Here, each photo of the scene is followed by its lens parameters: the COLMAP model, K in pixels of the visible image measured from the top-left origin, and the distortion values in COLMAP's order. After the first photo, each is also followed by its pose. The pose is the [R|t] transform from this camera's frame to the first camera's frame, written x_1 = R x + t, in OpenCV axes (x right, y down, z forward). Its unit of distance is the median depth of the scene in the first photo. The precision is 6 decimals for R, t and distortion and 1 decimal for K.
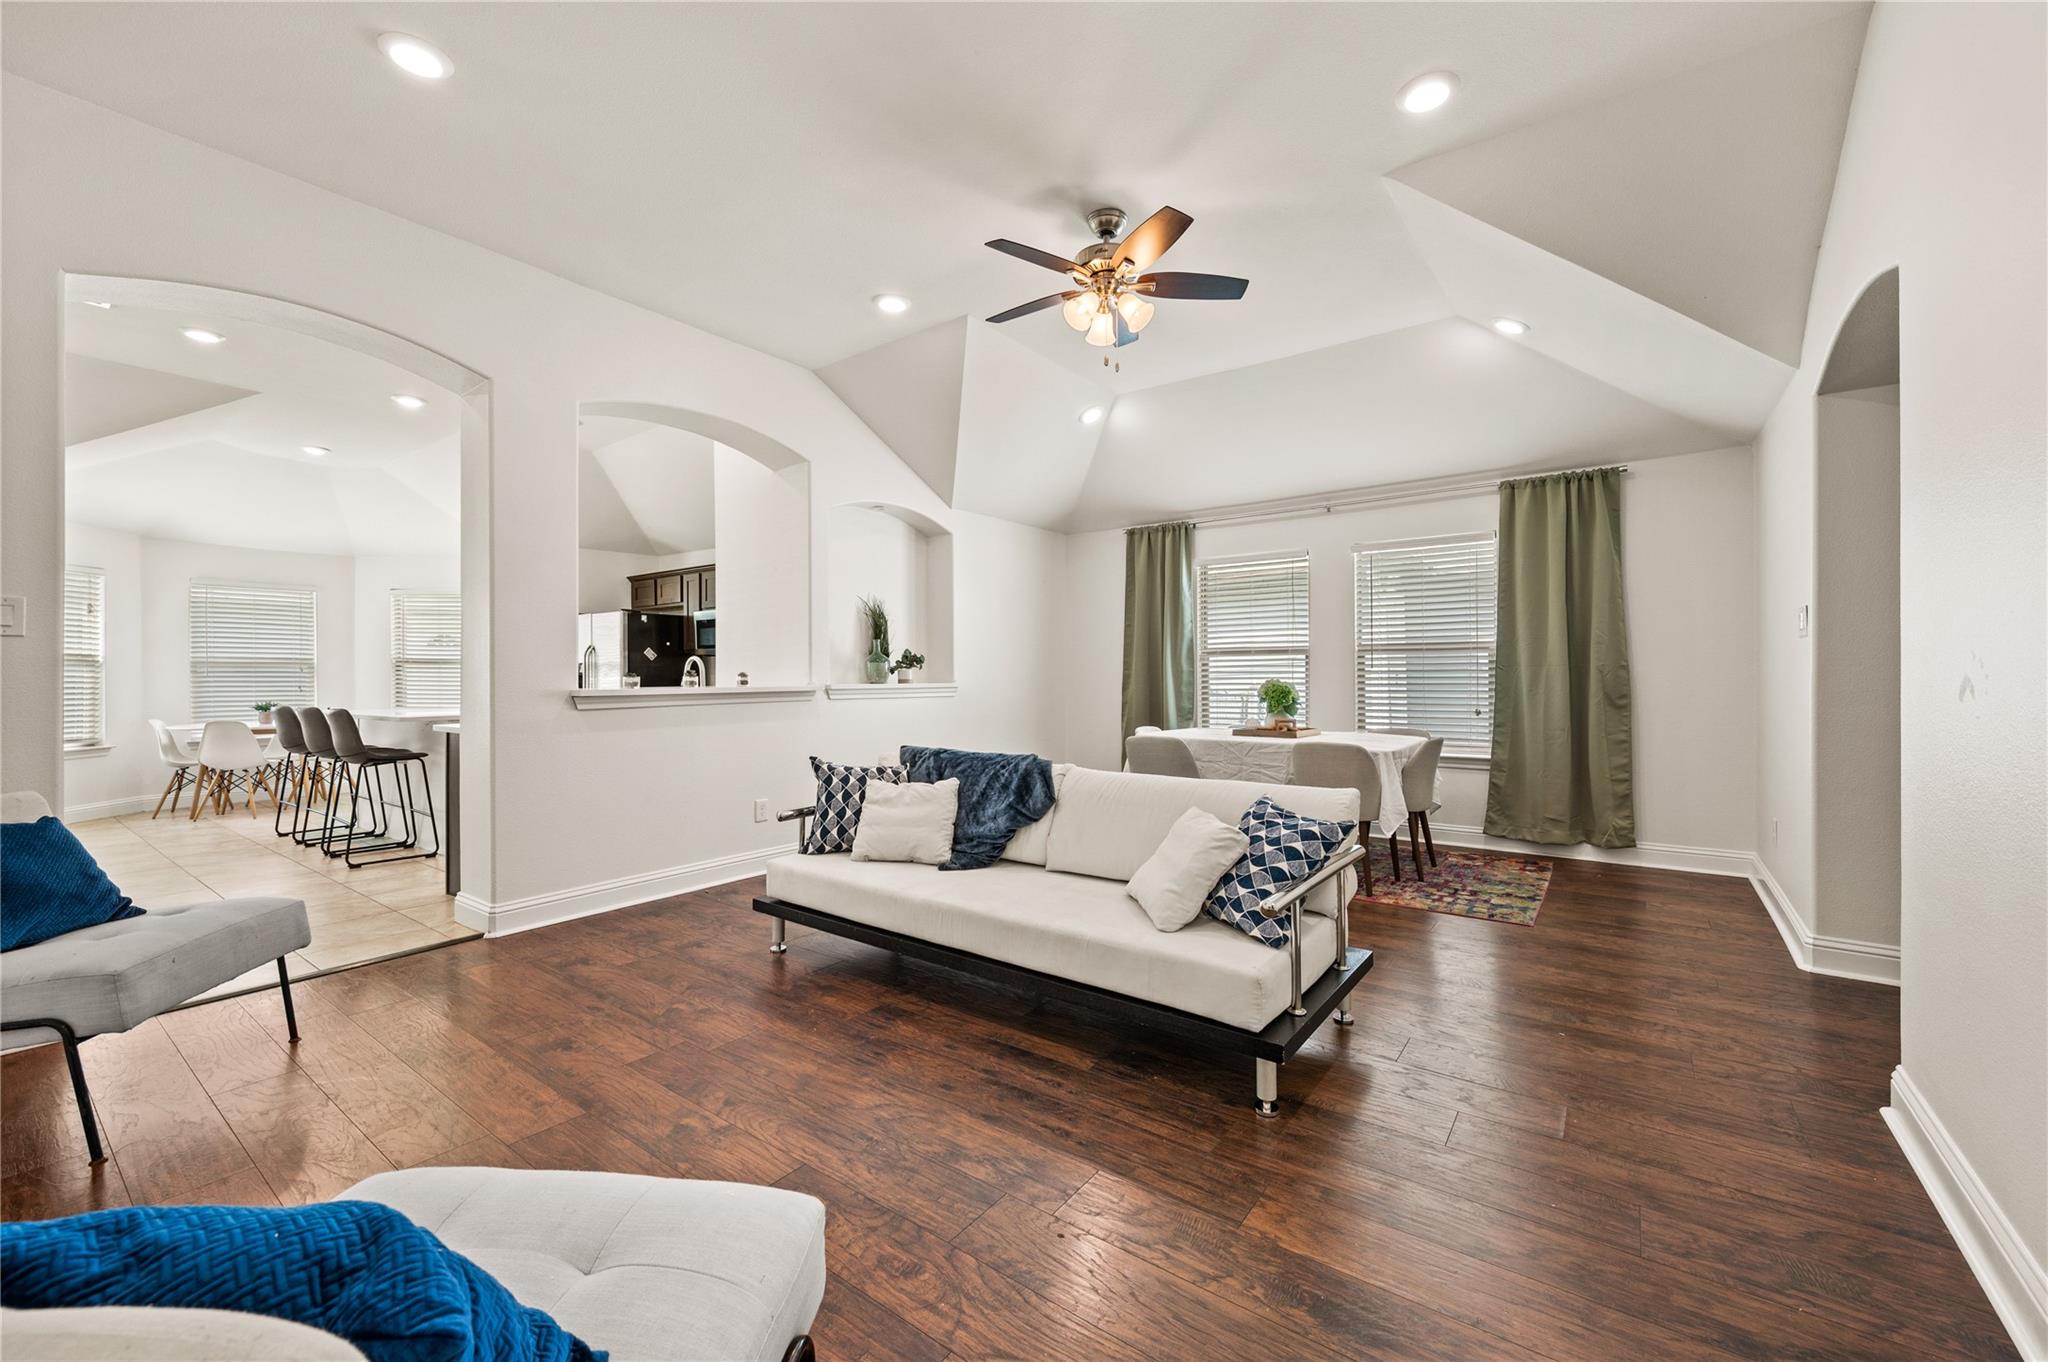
lens RADIAL K [[812.2, 0, 1020.8], [0, 812.2, 675.4], [0, 0, 1]] dist [0.001670, -0.000141]
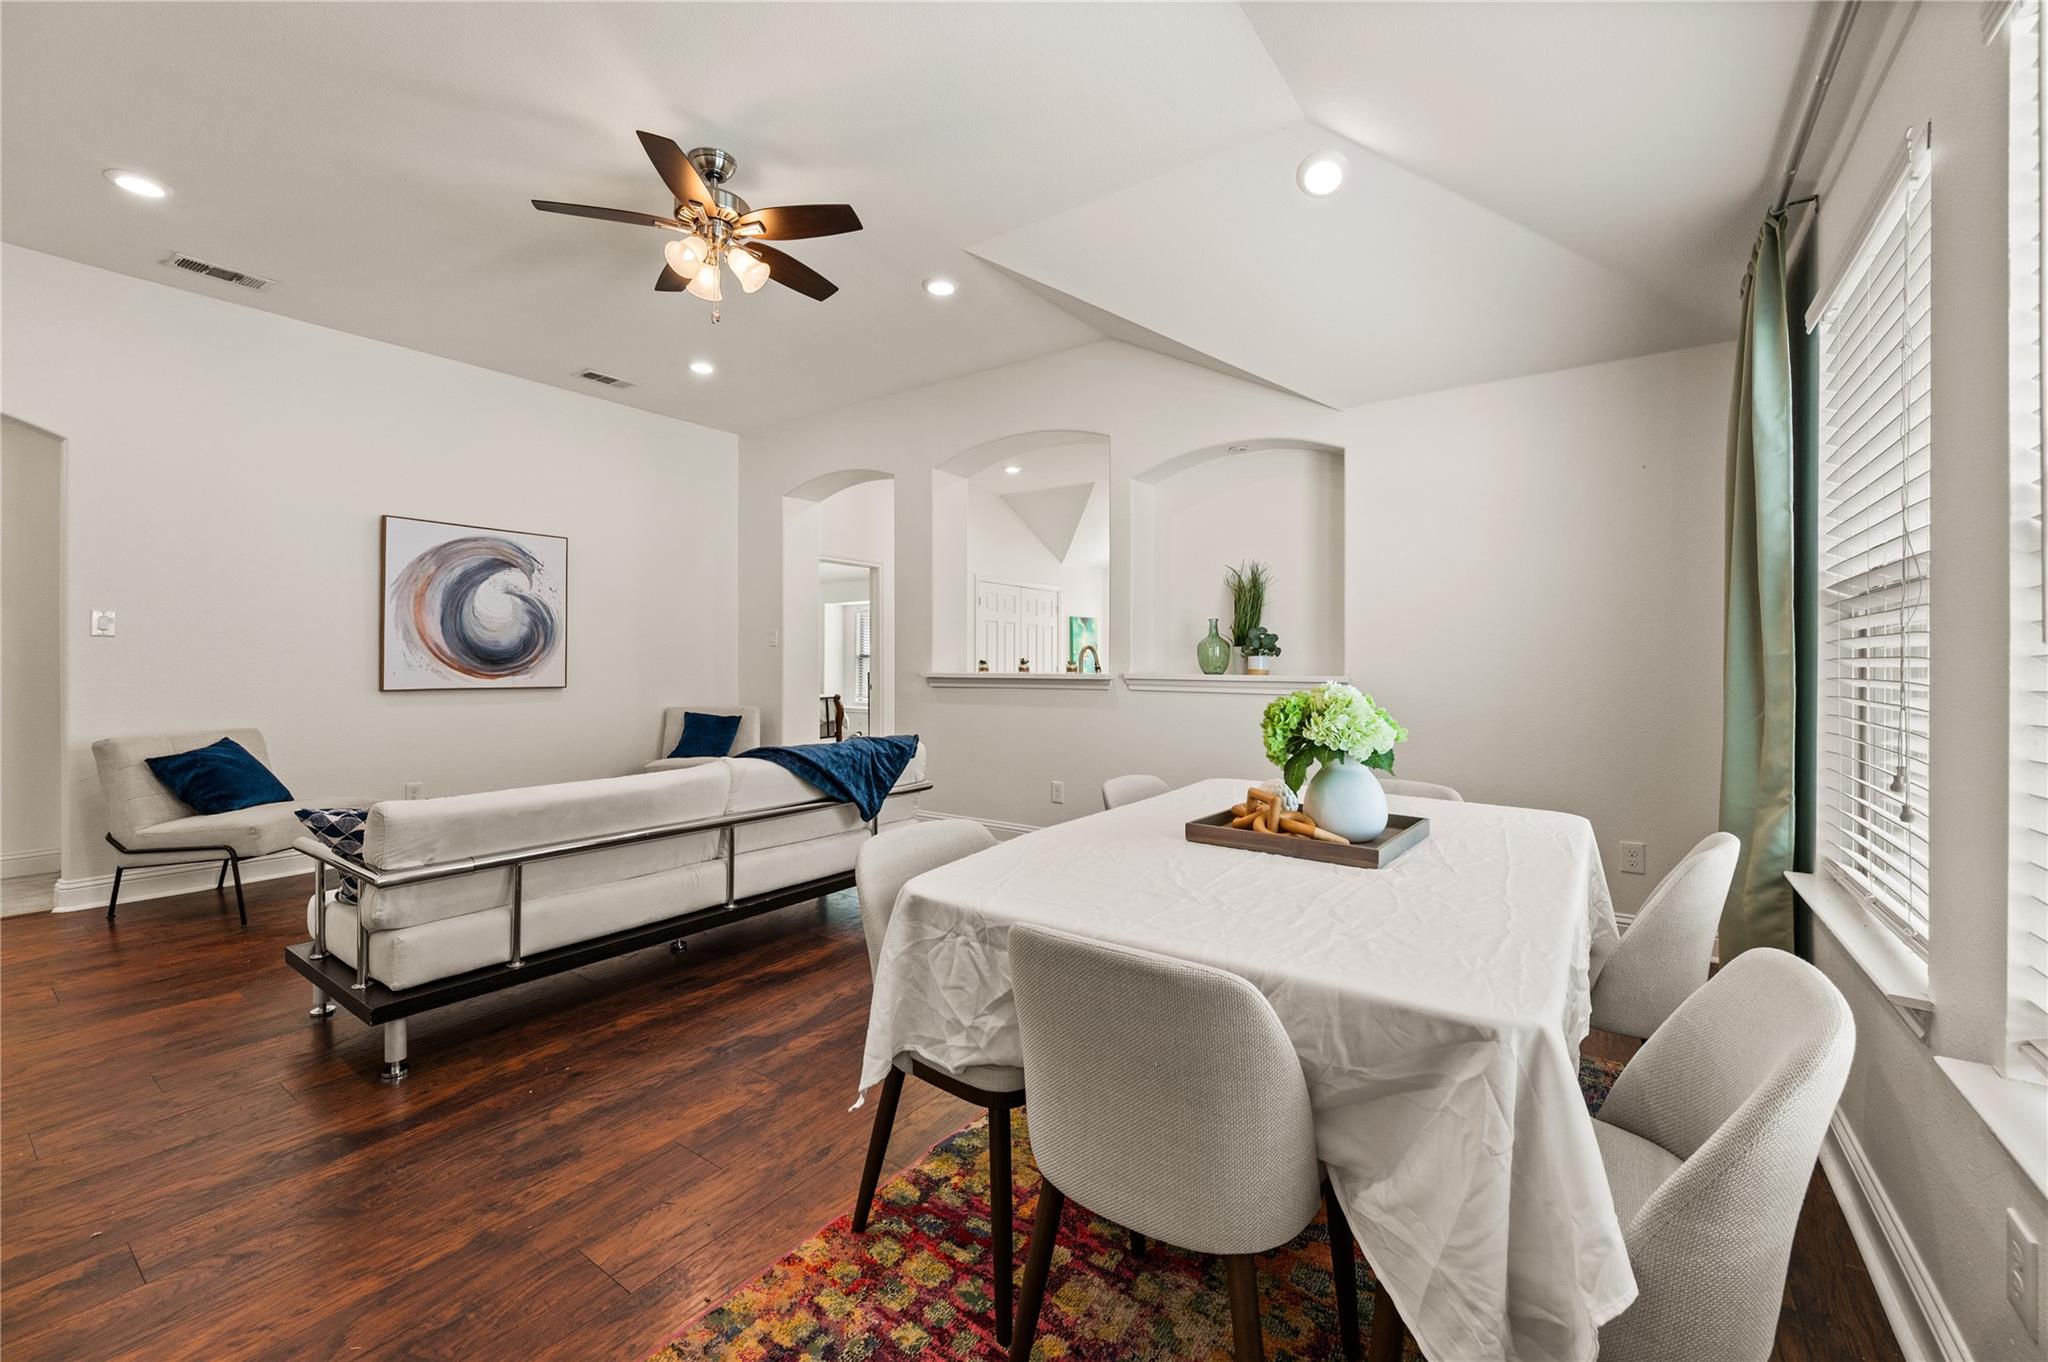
lens RADIAL K [[809.0, 0, 1034.0], [0, 809.0, 659.7], [0, 0, 1]] dist [-0.000384, -0.000233]
pose [[0.039752, 0.001584, -0.999208, 0.689250], [-0.001330, 0.999998, 0.001533, -0.005713], [0.999209, 0.001268, 0.039754, 0.896624]]
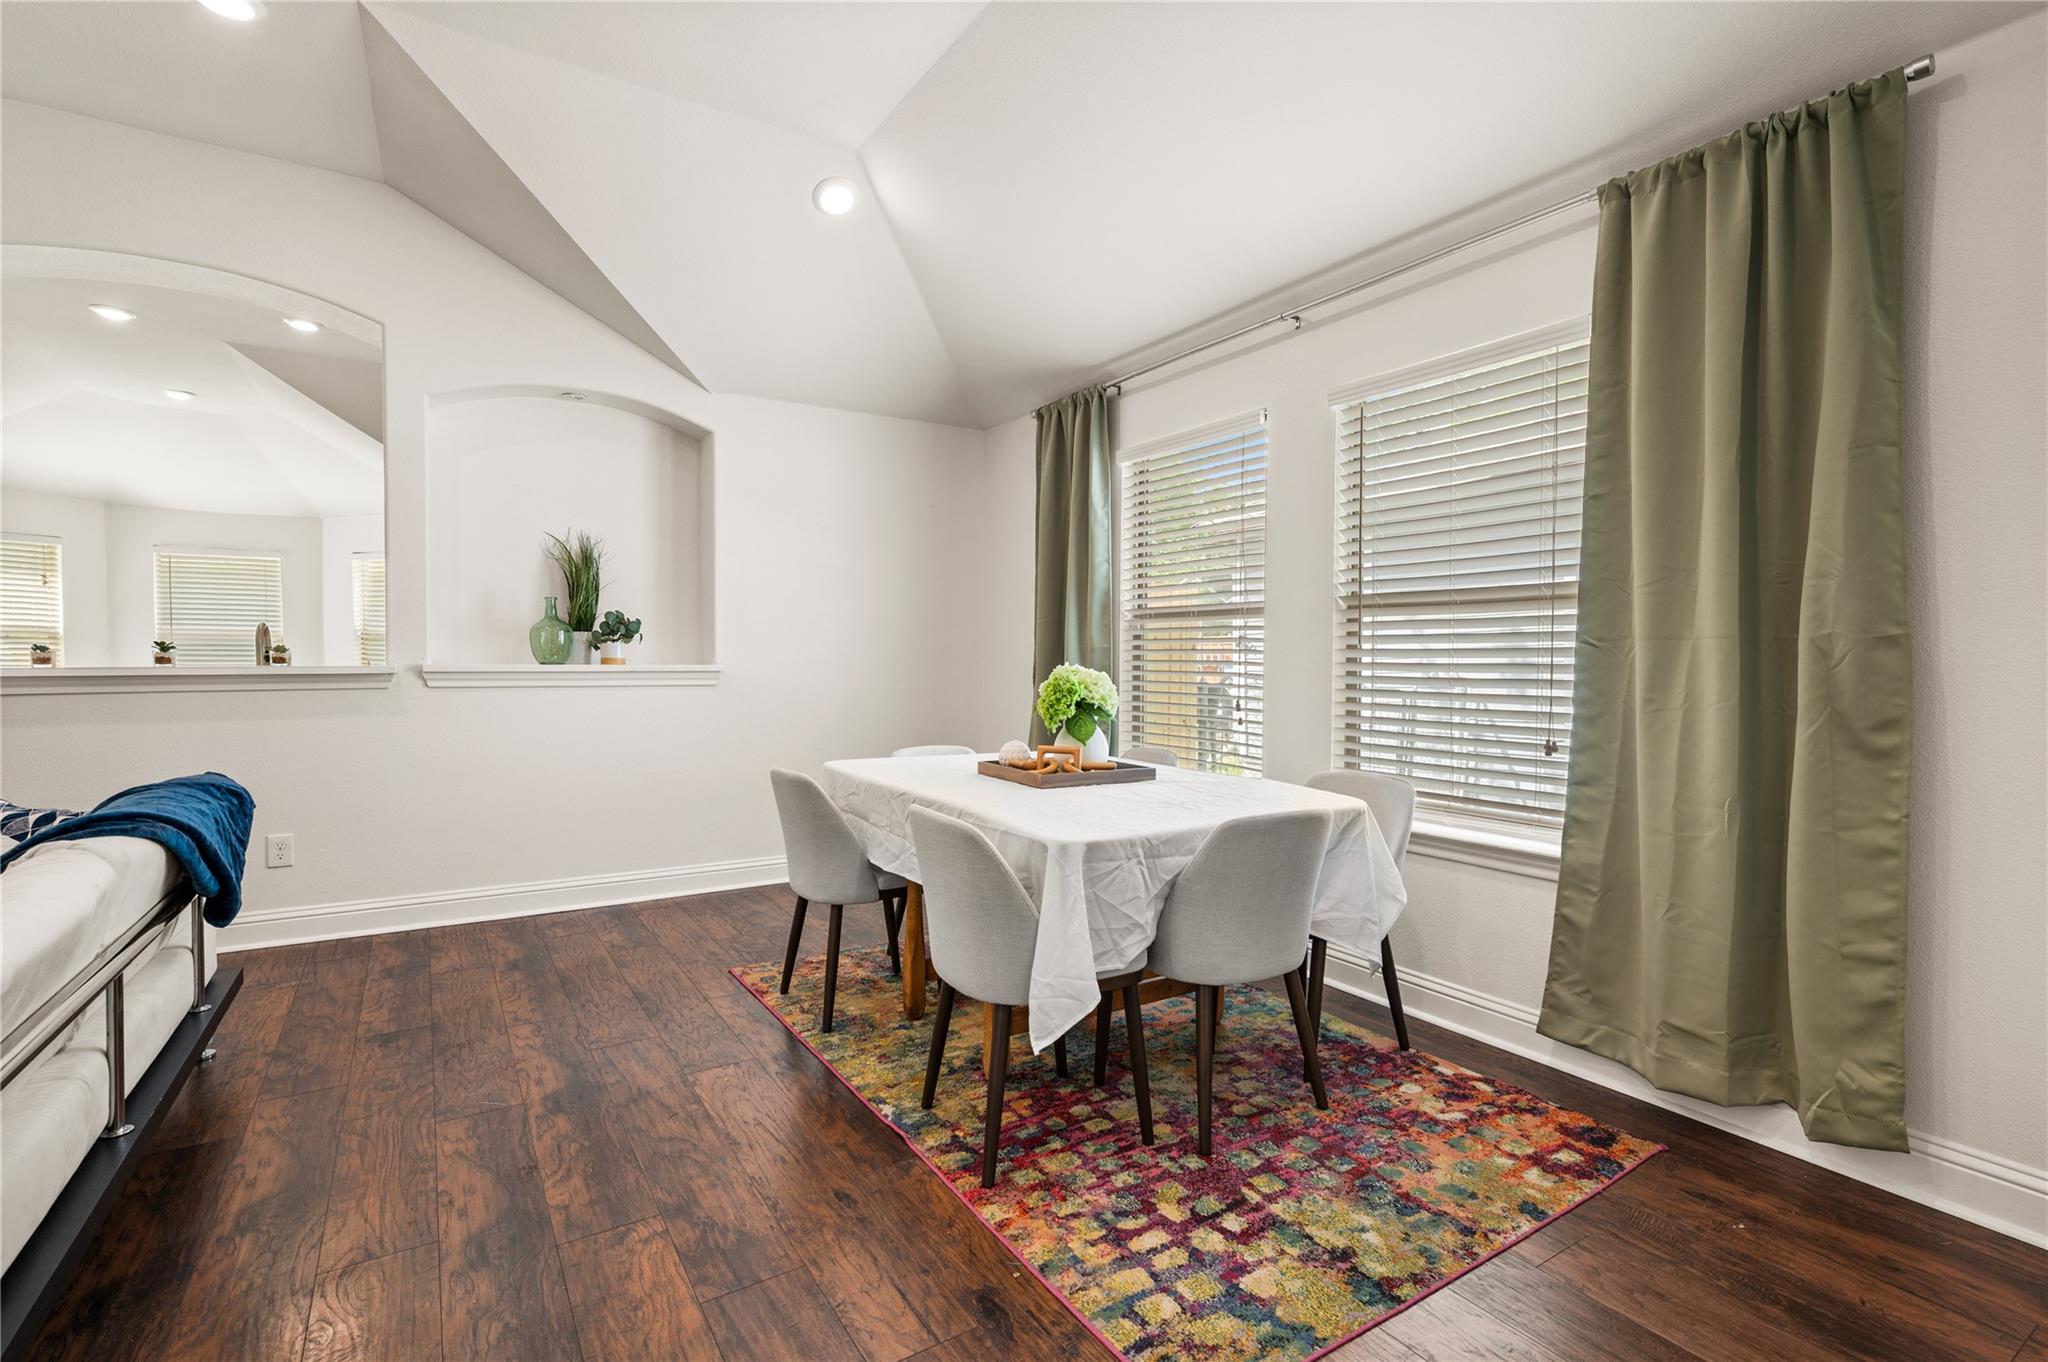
lens RADIAL K [[956.0, 0, 1024.0], [0, 956.0, 681.0], [0, 0, 1]] dist [-0.002499, -0.000172]
pose [[0.938264, 0.017395, -0.345483, 0.508361], [-0.007733, 0.999540, 0.029326, -0.002186], [0.345835, -0.024844, 0.937966, 0.460541]]
